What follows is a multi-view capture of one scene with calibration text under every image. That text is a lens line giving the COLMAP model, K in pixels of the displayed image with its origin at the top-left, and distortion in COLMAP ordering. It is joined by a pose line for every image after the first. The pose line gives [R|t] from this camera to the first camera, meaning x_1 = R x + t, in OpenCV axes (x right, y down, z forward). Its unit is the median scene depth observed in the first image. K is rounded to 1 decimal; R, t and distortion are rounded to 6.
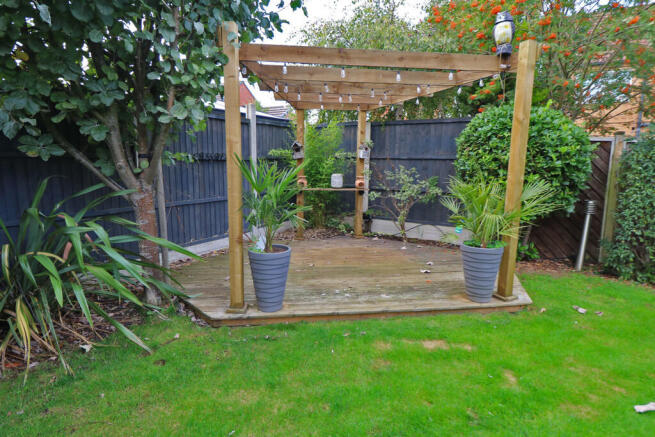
lens RADIAL K [[339.6, 0, 326.1], [0, 339.6, 215.9], [0, 0, 1]] dist [-0.010837, -0.000558]
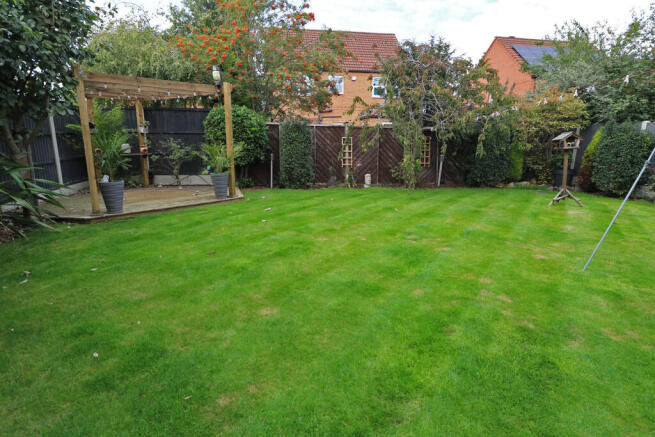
lens RADIAL K [[339.6, 0, 328.8], [0, 339.6, 215.6], [0, 0, 1]] dist [-0.010837, -0.000558]
pose [[0.777316, -0.142685, 0.612716, -0.275885], [0.098799, 0.989542, 0.105098, 0.143399], [-0.621304, -0.021159, 0.783284, -0.854486]]
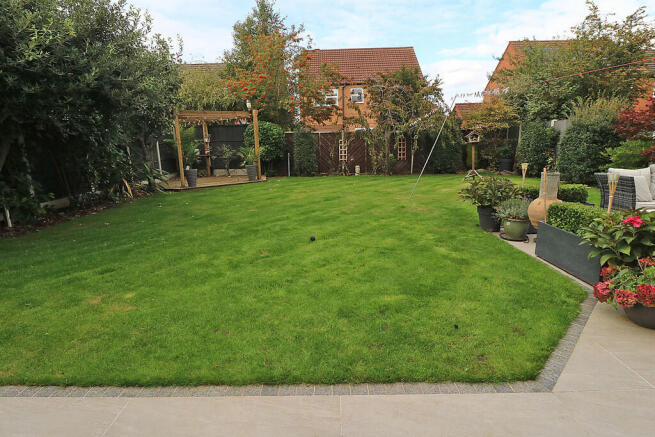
lens RADIAL K [[339.6, 0, 325.3], [0, 339.6, 218.5], [0, 0, 1]] dist [-0.010837, -0.000558]
pose [[0.867054, -0.142630, 0.477361, -0.472838], [0.113524, 0.989500, 0.089451, 0.298367], [-0.485107, -0.023367, 0.874142, -1.834674]]
